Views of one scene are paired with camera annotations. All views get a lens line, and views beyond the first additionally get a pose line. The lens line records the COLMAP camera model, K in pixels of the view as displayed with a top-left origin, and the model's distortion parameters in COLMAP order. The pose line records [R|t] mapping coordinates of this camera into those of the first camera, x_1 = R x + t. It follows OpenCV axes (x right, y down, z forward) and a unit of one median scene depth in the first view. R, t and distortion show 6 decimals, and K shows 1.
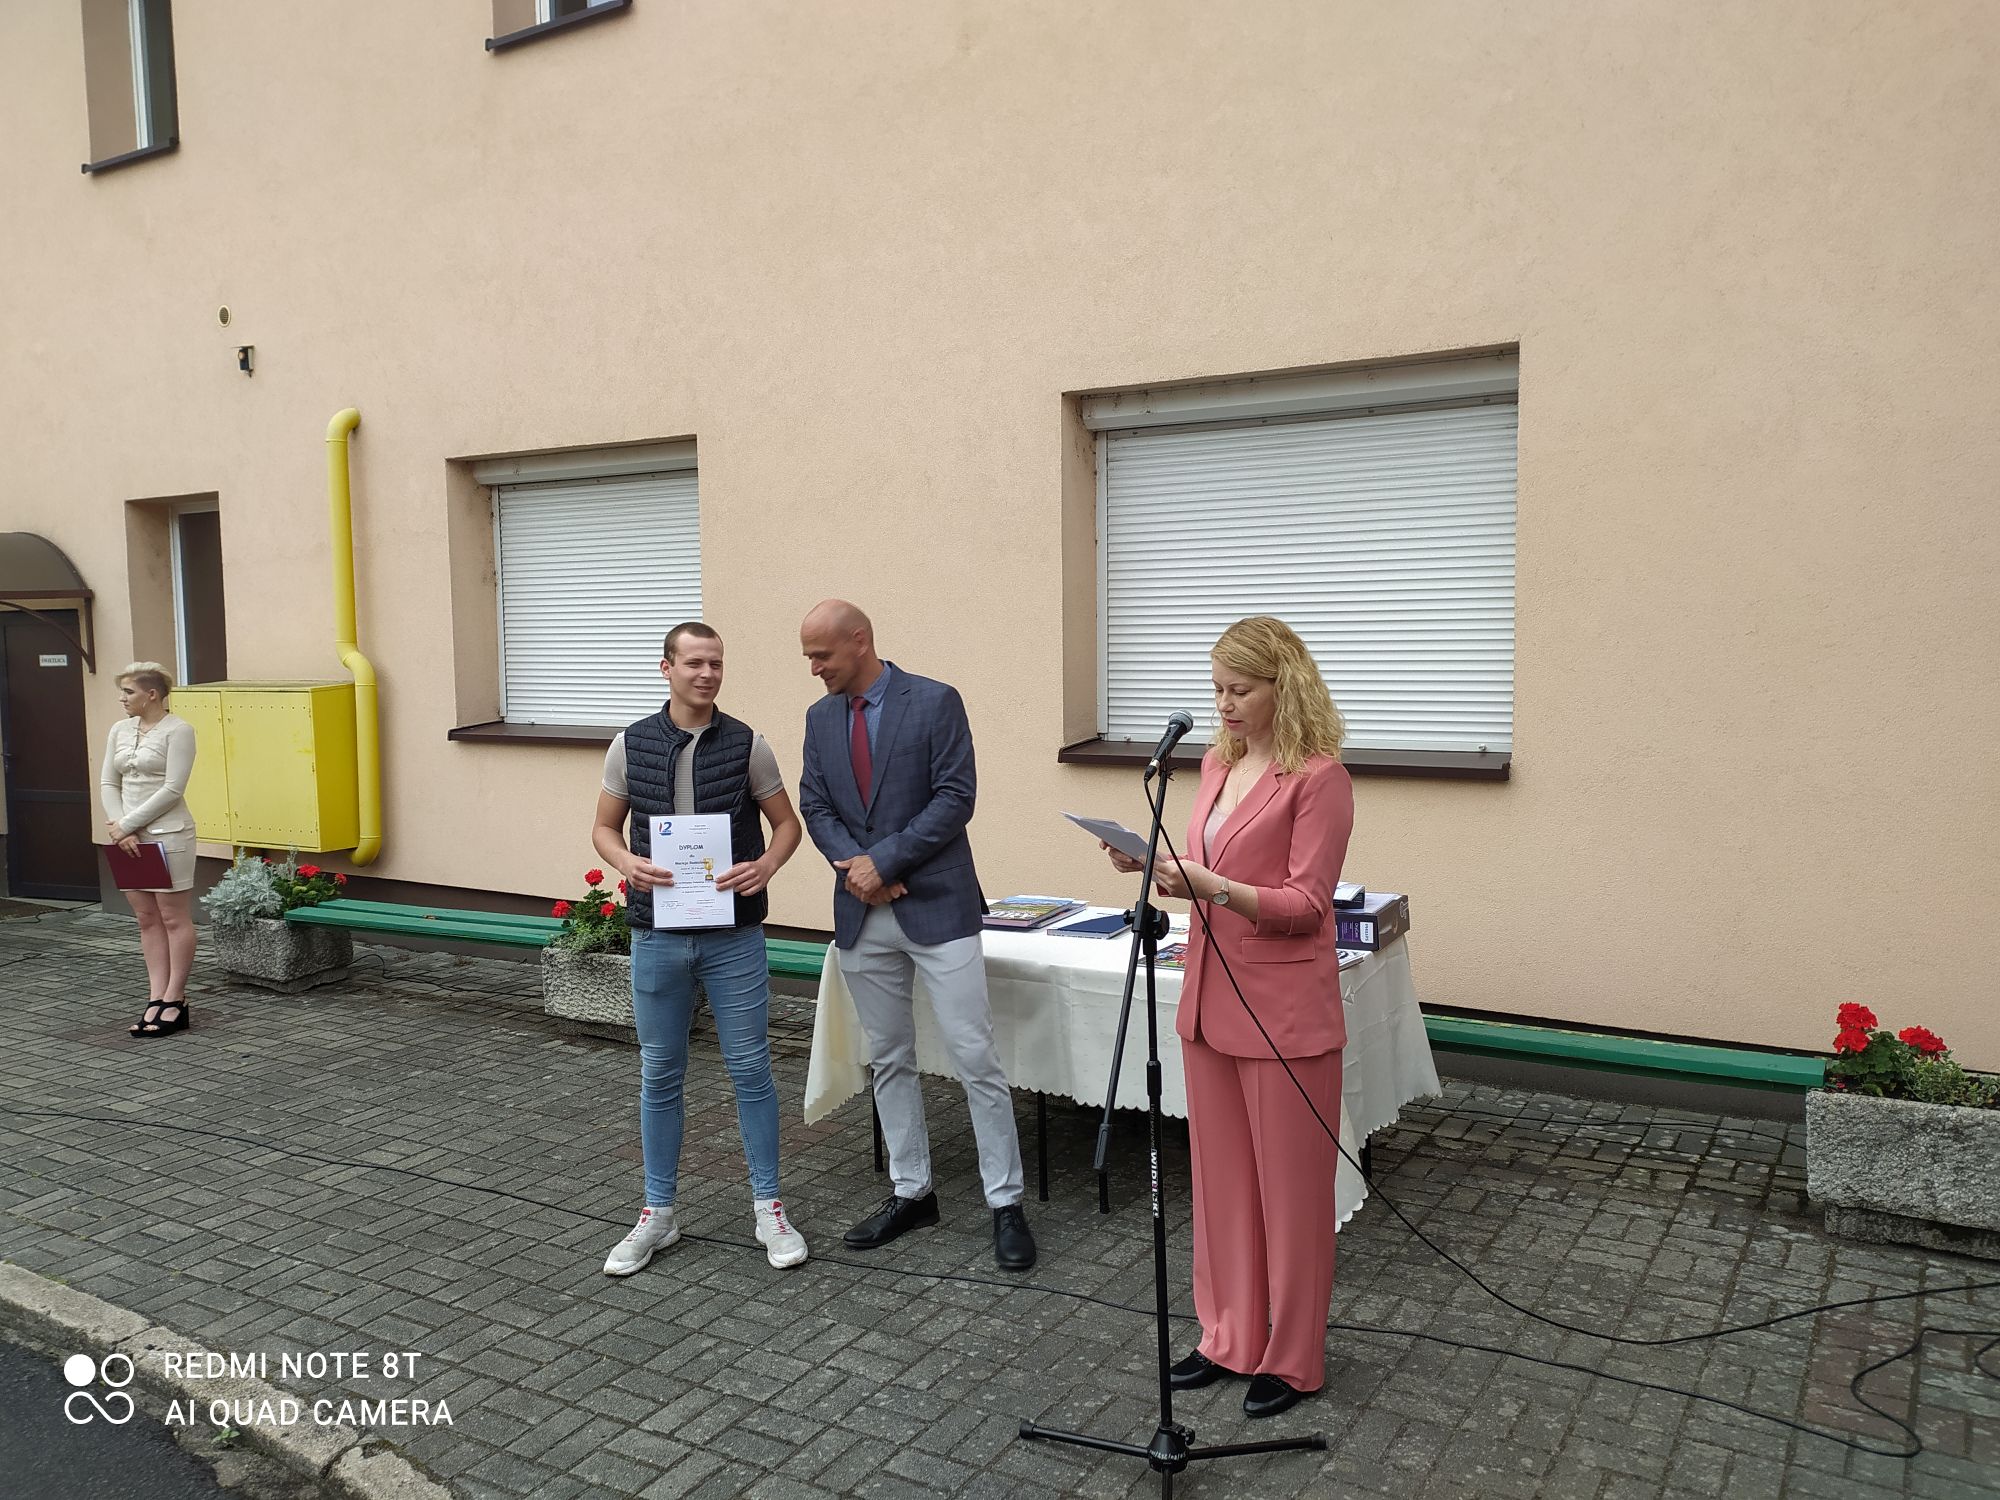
lens RADIAL K [[1490.3, 0, 978.1], [0, 1490.3, 733.4], [0, 0, 1]] dist [0.047143, -0.042763]
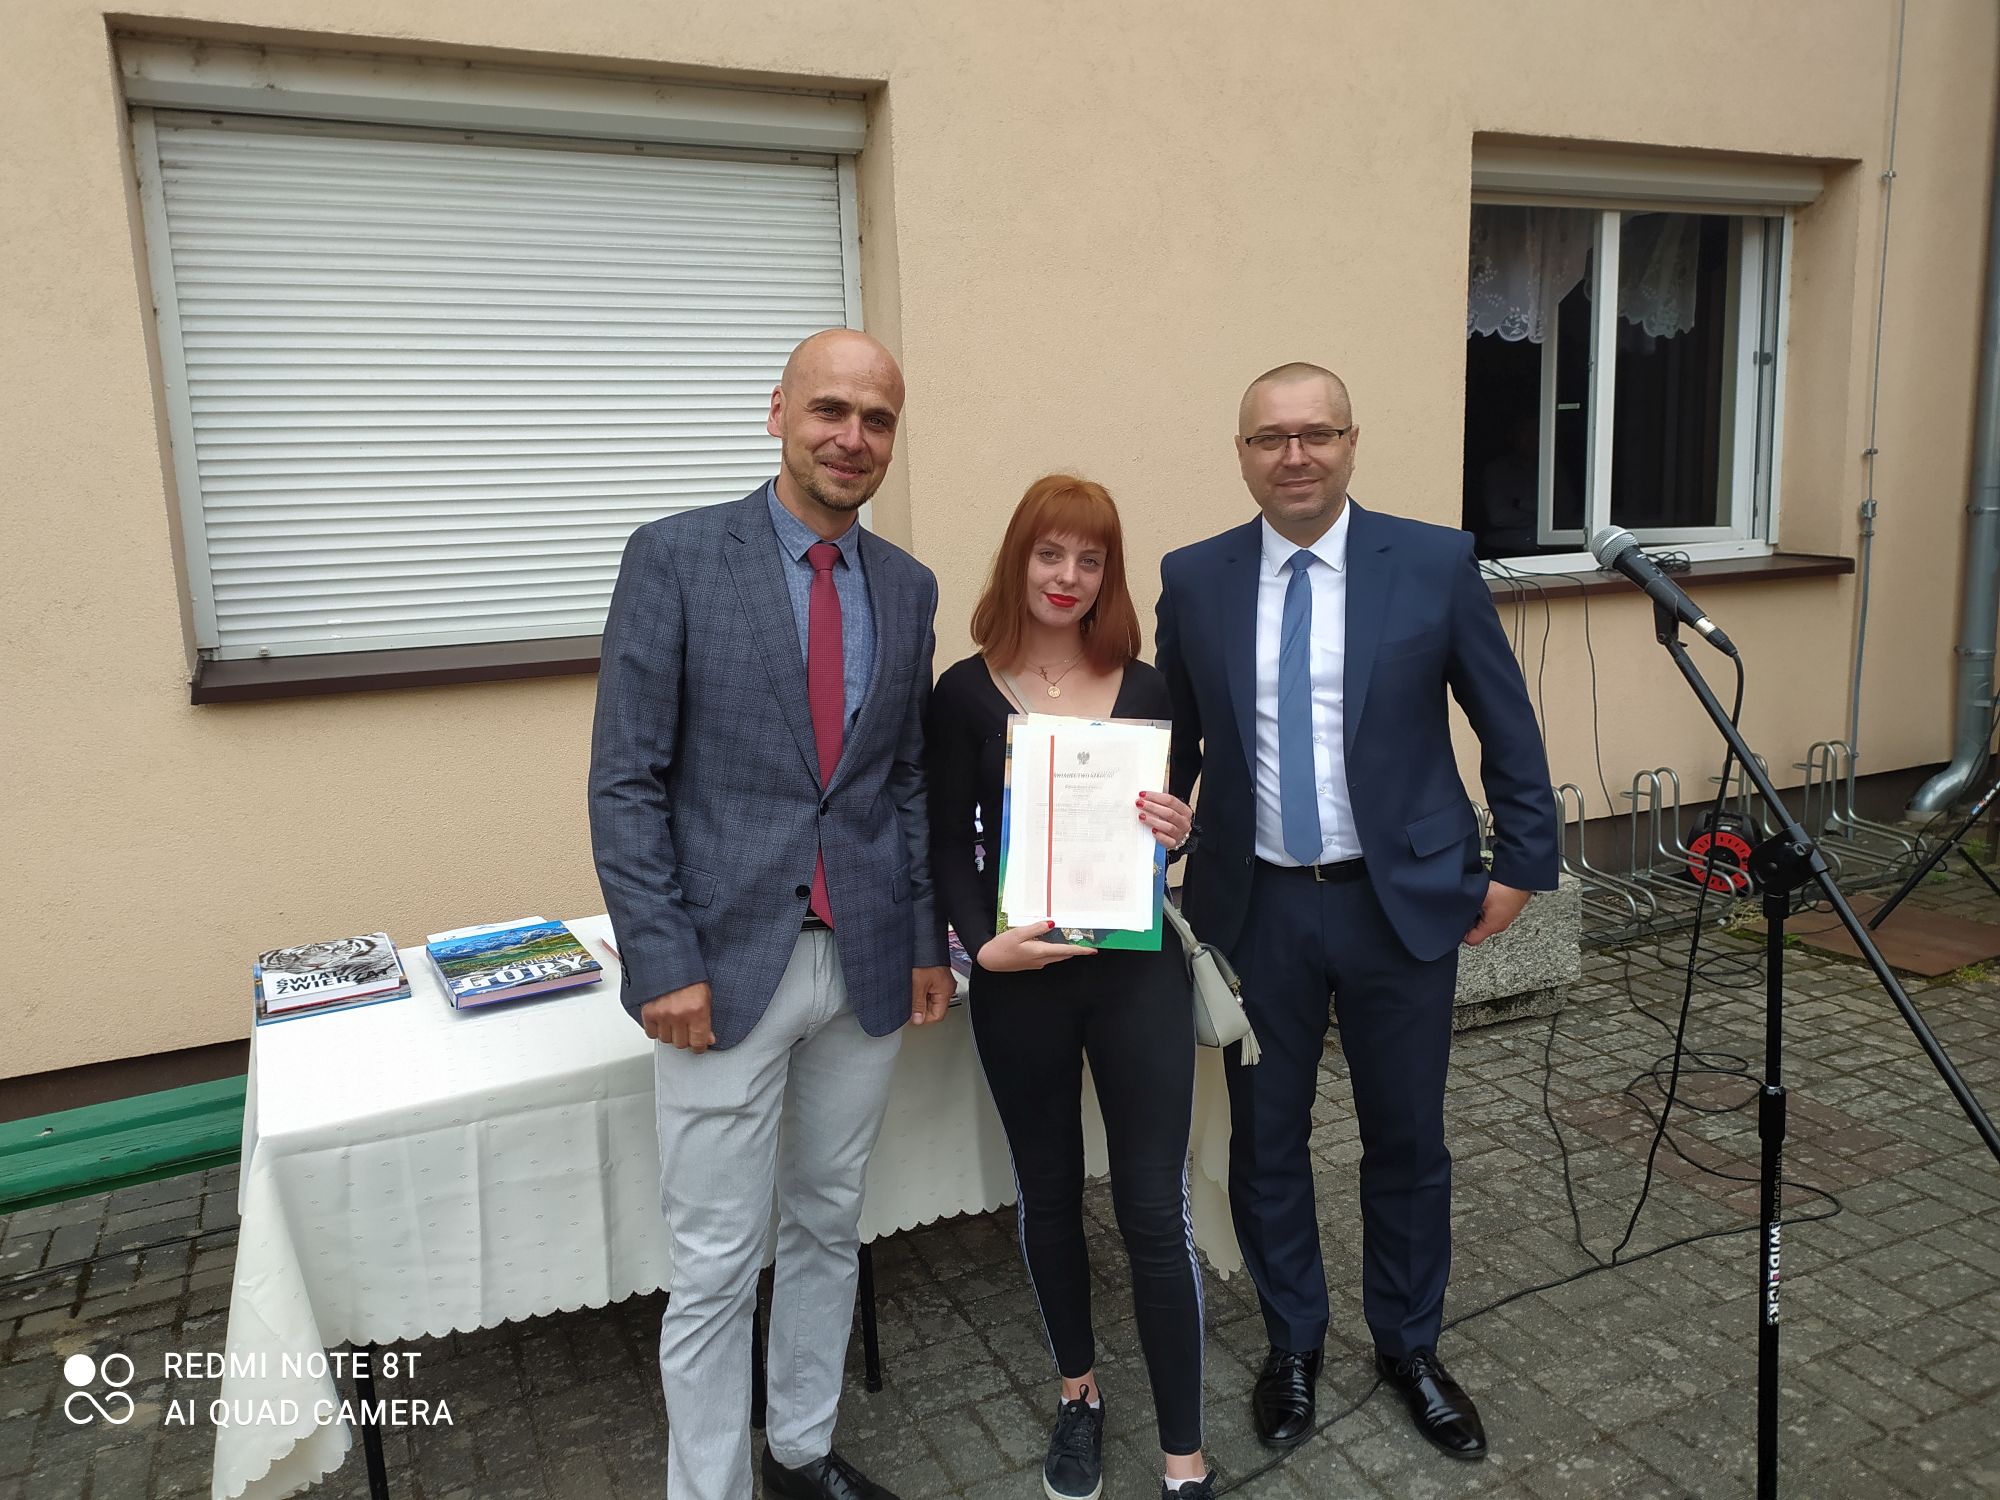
lens RADIAL K [[1490.3, 0, 1009.2], [0, 1490.3, 758.9], [0, 0, 1]] dist [0.047143, -0.042763]
pose [[0.550472, -0.147735, 0.821678, -0.239325], [0.091217, 0.988969, 0.116703, 0.001242], [-0.829855, 0.010710, 0.557876, 0.423816]]
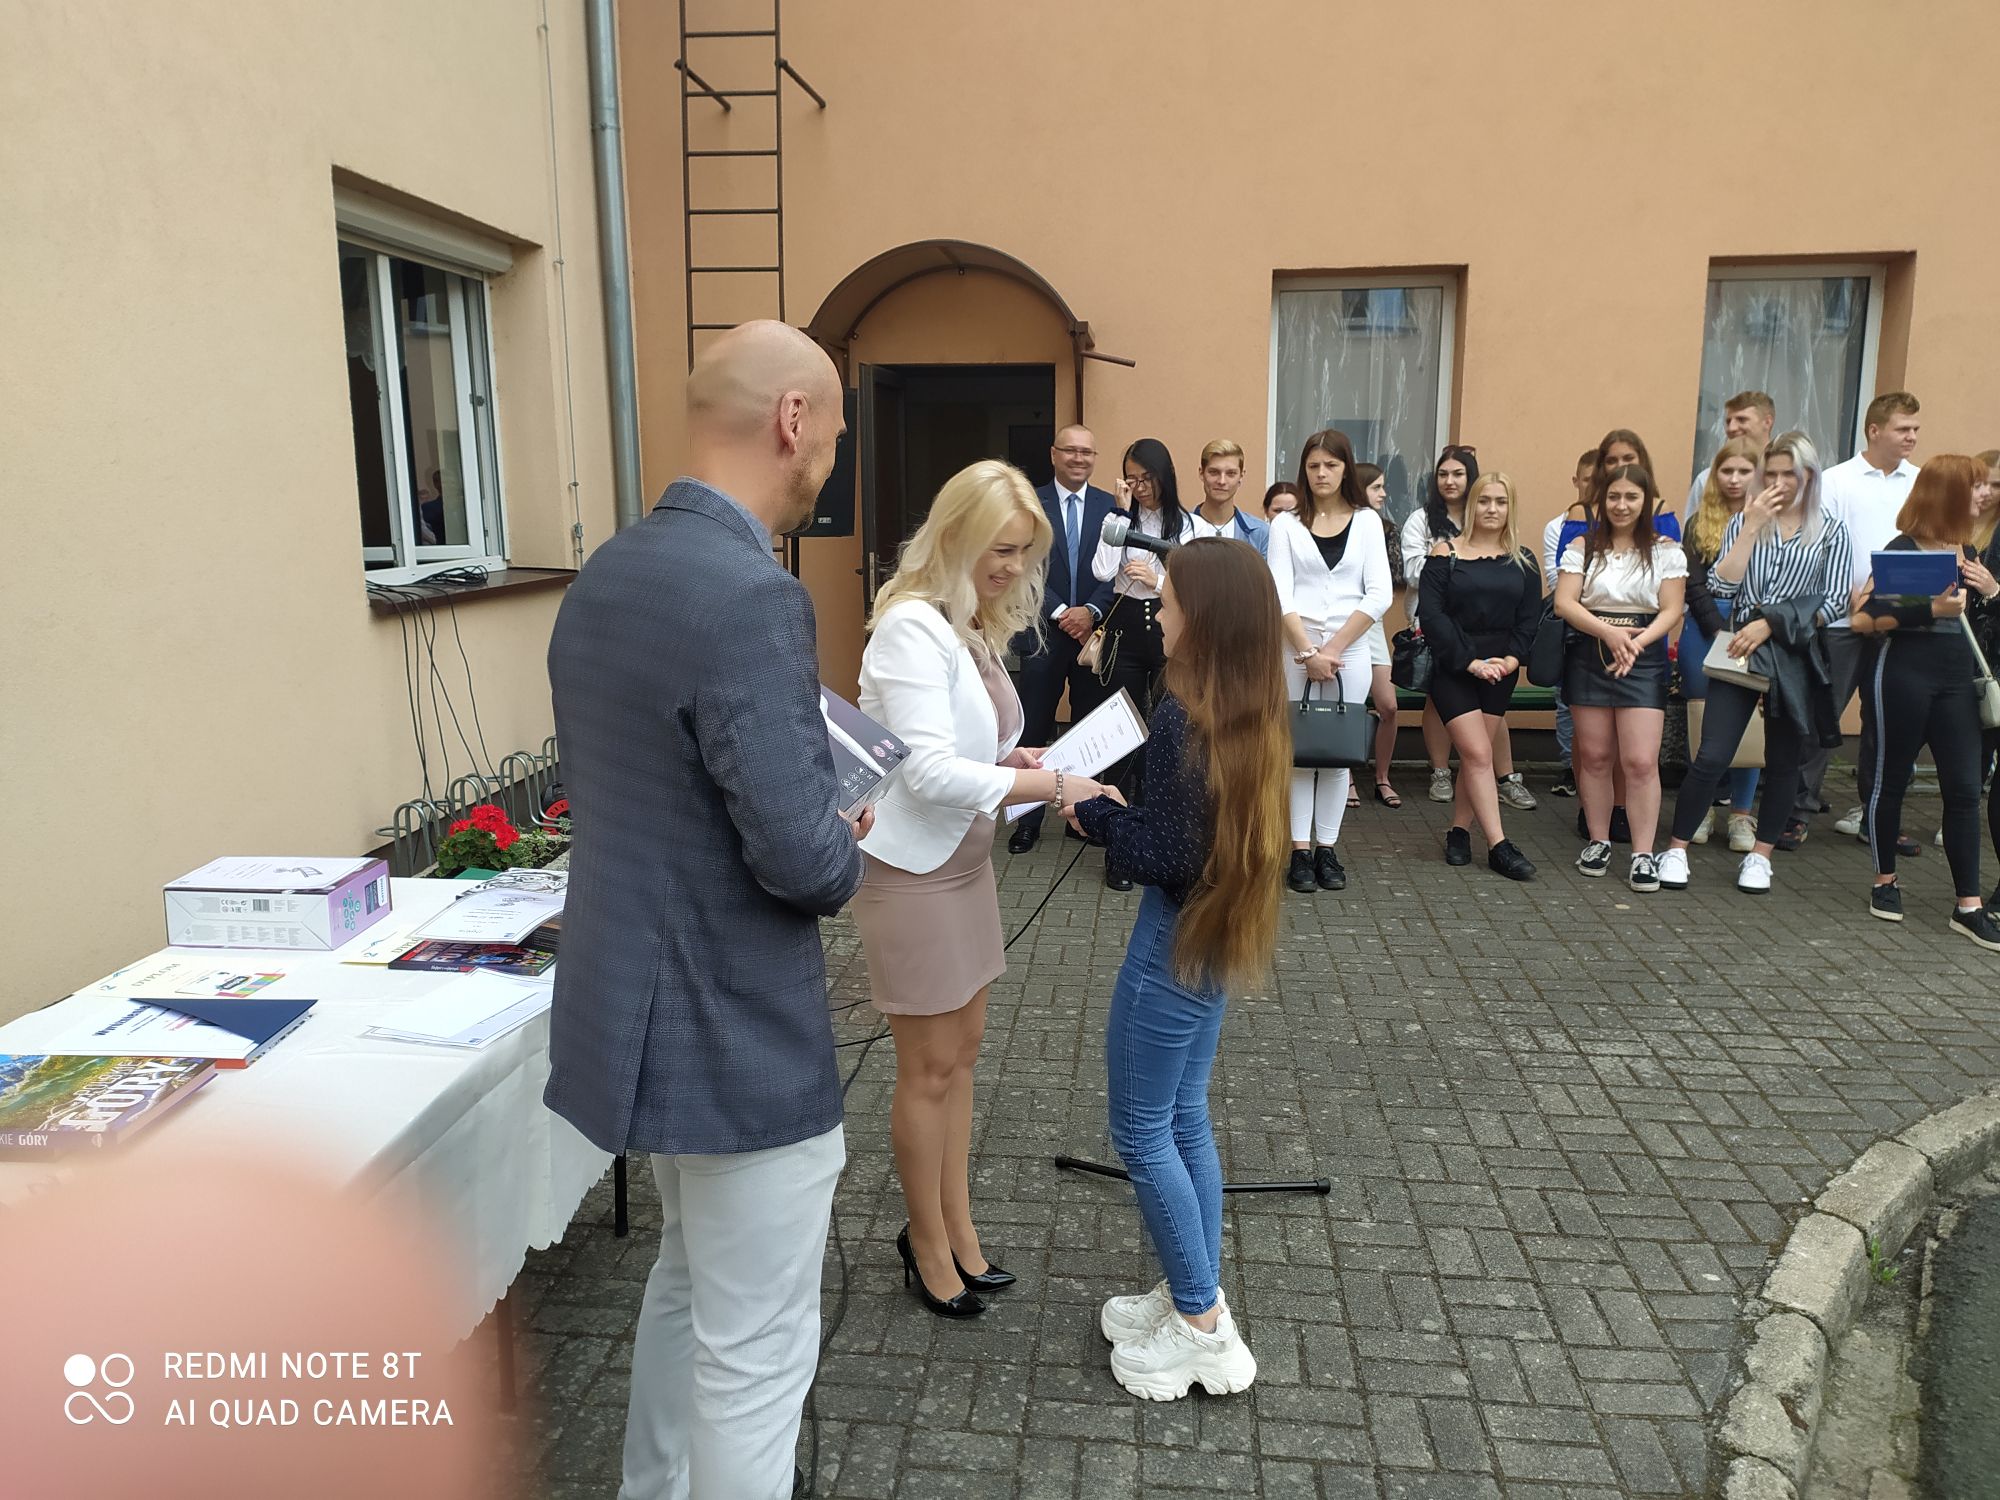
lens RADIAL K [[1490.3, 0, 1003.5], [0, 1490.3, 742.4], [0, 0, 1]] dist [0.047143, -0.042763]
pose [[-0.440167, -0.131201, 0.888279, -0.340420], [0.084590, 0.978809, 0.186489, -0.021948], [-0.893923, 0.157225, -0.419741, 0.713912]]
